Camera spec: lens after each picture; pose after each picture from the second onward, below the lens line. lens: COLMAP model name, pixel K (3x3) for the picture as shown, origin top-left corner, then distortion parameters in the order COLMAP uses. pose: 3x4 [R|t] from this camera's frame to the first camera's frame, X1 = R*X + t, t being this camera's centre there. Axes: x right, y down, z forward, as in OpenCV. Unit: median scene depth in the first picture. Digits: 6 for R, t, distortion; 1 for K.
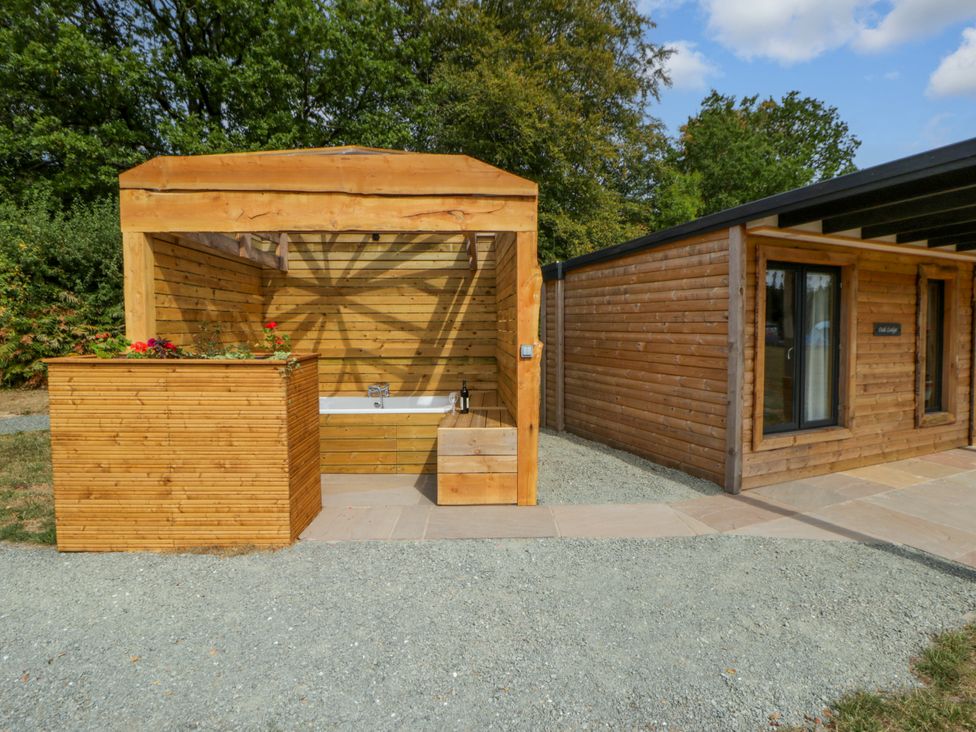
lens RADIAL K [[508.1, 0, 503.7], [0, 508.1, 356.9], [0, 0, 1]] dist [0.003450, -0.016104]
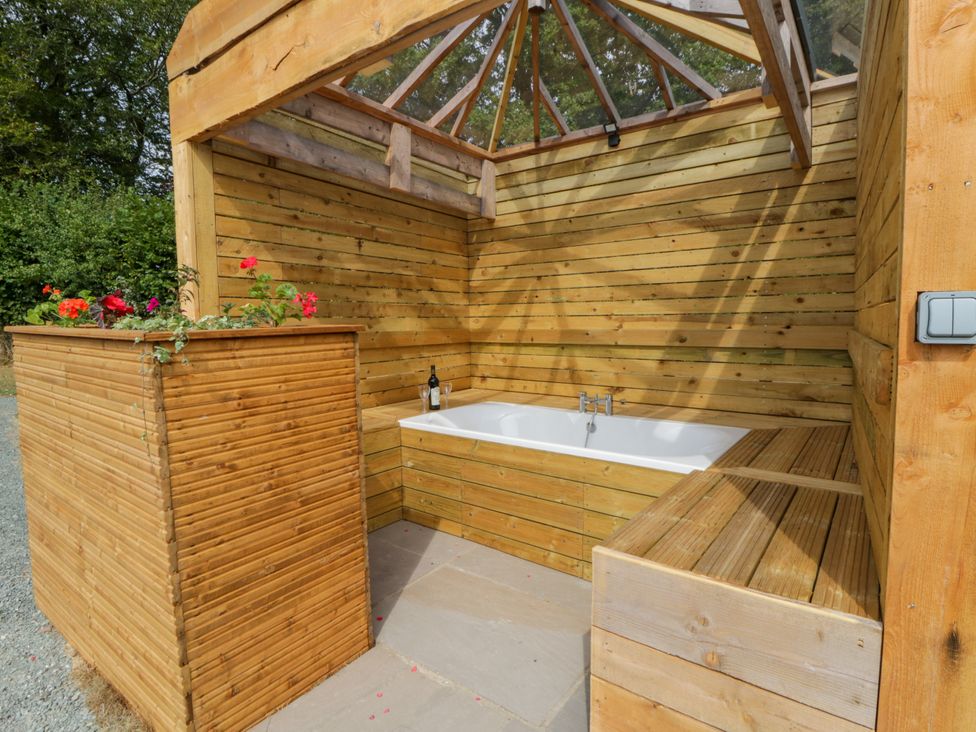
lens RADIAL K [[508.1, 0, 503.7], [0, 508.1, 356.9], [0, 0, 1]] dist [0.003450, -0.016104]
pose [[0.792791, 0.038320, -0.608287, 0.016302], [-0.030770, 0.999265, 0.022848, 0.004752], [0.608716, 0.000603, 0.793388, 0.453165]]
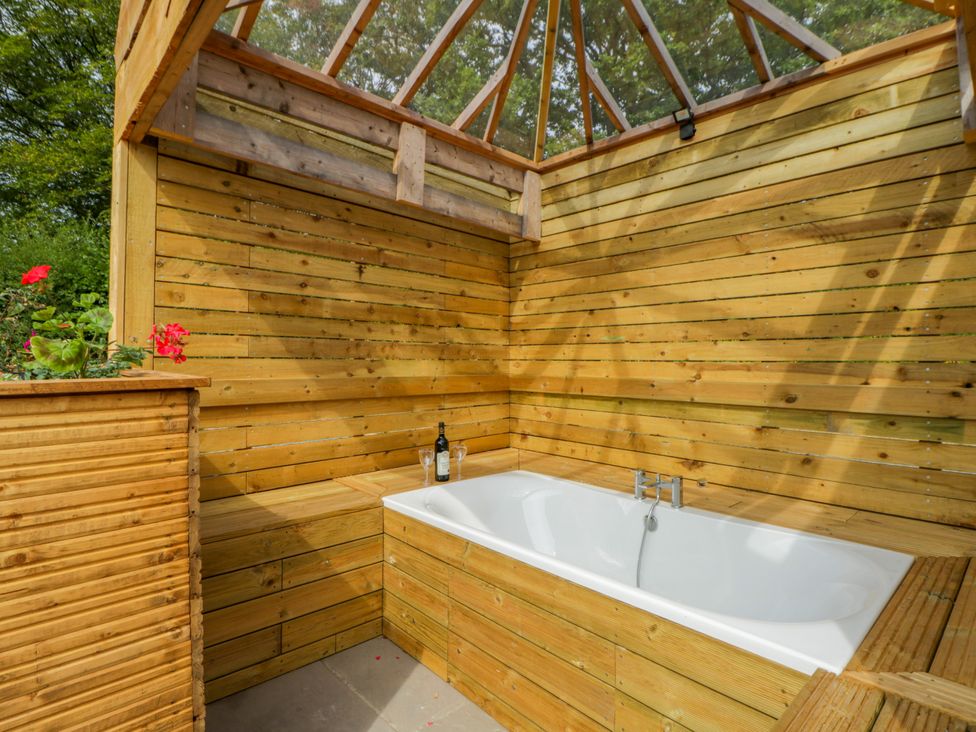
lens RADIAL K [[506.3, 0, 506.1], [0, 506.3, 350.4], [0, 0, 1]] dist [-0.000878, -0.012973]
pose [[0.674487, -0.007844, -0.738245, -0.030975], [-0.054740, 0.996660, -0.060601, -0.008959], [0.736255, 0.081286, 0.671805, 0.597741]]
